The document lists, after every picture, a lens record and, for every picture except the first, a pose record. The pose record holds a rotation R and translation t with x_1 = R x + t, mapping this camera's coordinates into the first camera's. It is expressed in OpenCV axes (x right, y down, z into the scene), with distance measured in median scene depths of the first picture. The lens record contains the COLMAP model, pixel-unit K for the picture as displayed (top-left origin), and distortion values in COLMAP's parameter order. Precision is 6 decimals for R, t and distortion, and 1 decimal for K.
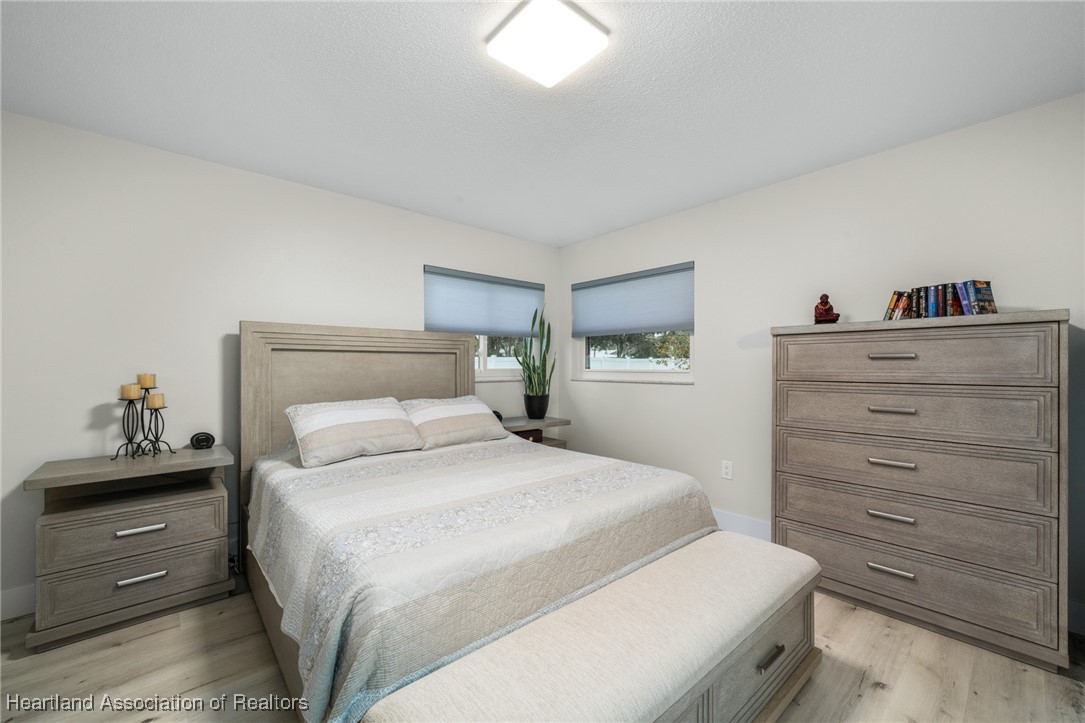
lens RADIAL K [[432.5, 0, 530.0], [0, 432.5, 366.1], [0, 0, 1]] dist [-0.000334, -0.000076]
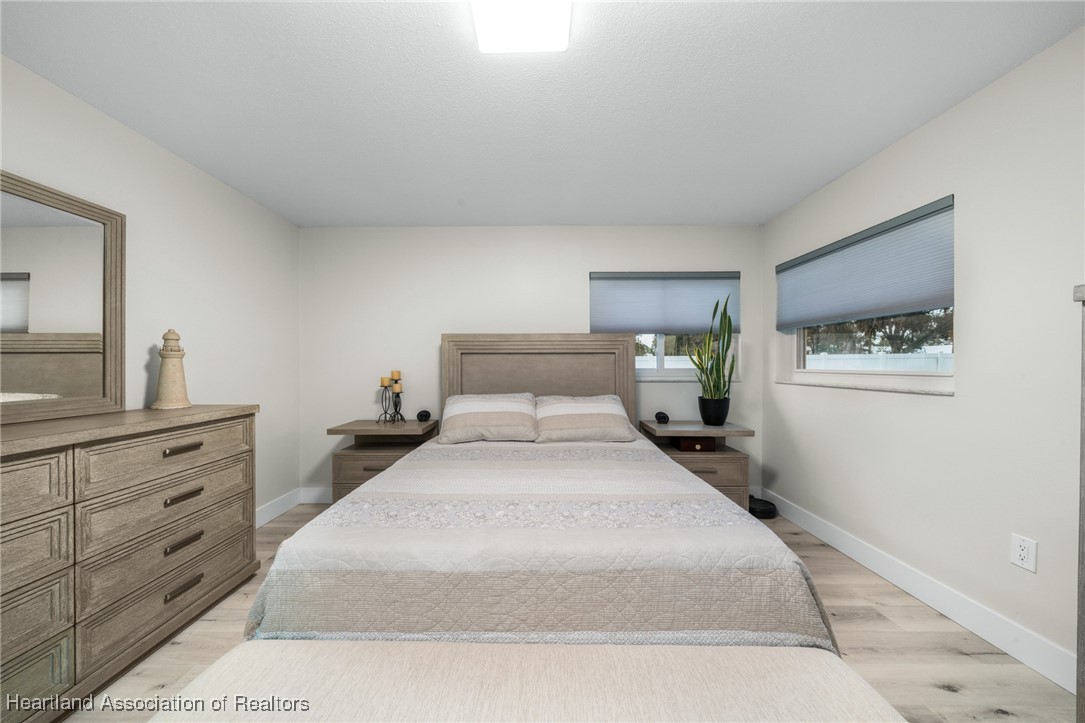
lens RADIAL K [[371.3, 0, 537.0], [0, 371.3, 365.7], [0, 0, 1]] dist [-0.005435, 0.000105]
pose [[0.753790, 0.000317, -0.657115, 0.341475], [0.000970, 0.999998, 0.001596, -0.001770], [0.657114, -0.001841, 0.753789, 0.268947]]
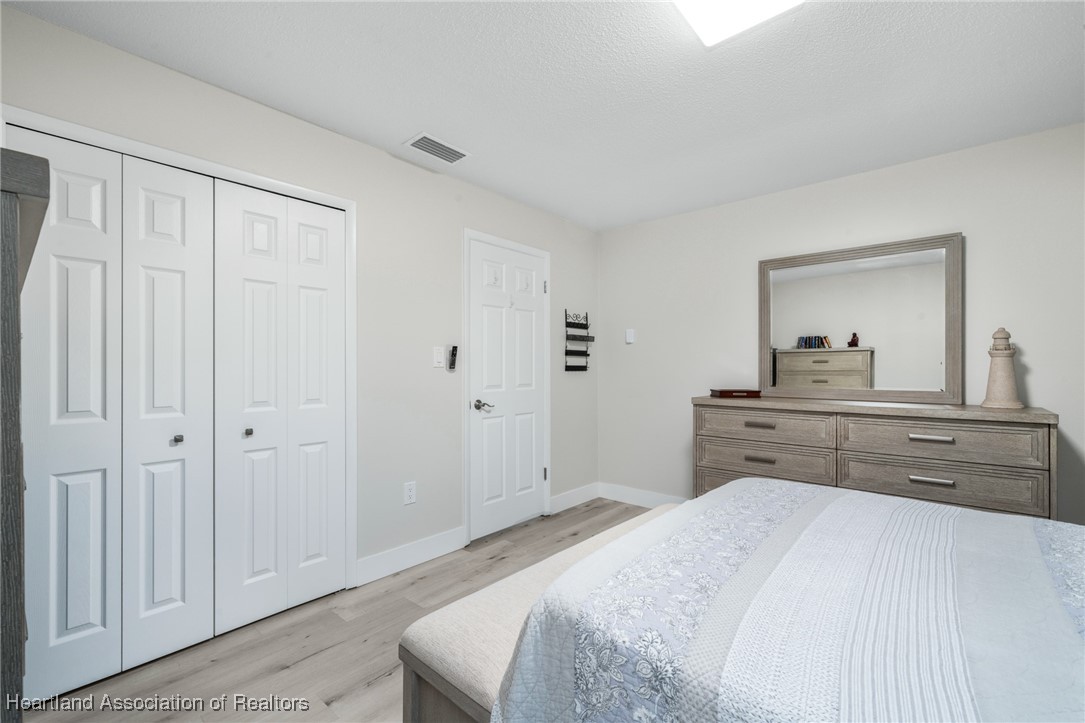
lens RADIAL K [[461.2, 0, 538.0], [0, 461.2, 370.1], [0, 0, 1]] dist [0.001621, 0.000091]
pose [[-0.988997, 0.000972, -0.147933, 0.340562], [-0.000452, 0.999954, 0.009590, 0.001726], [0.147936, 0.009551, -0.988951, 1.099445]]
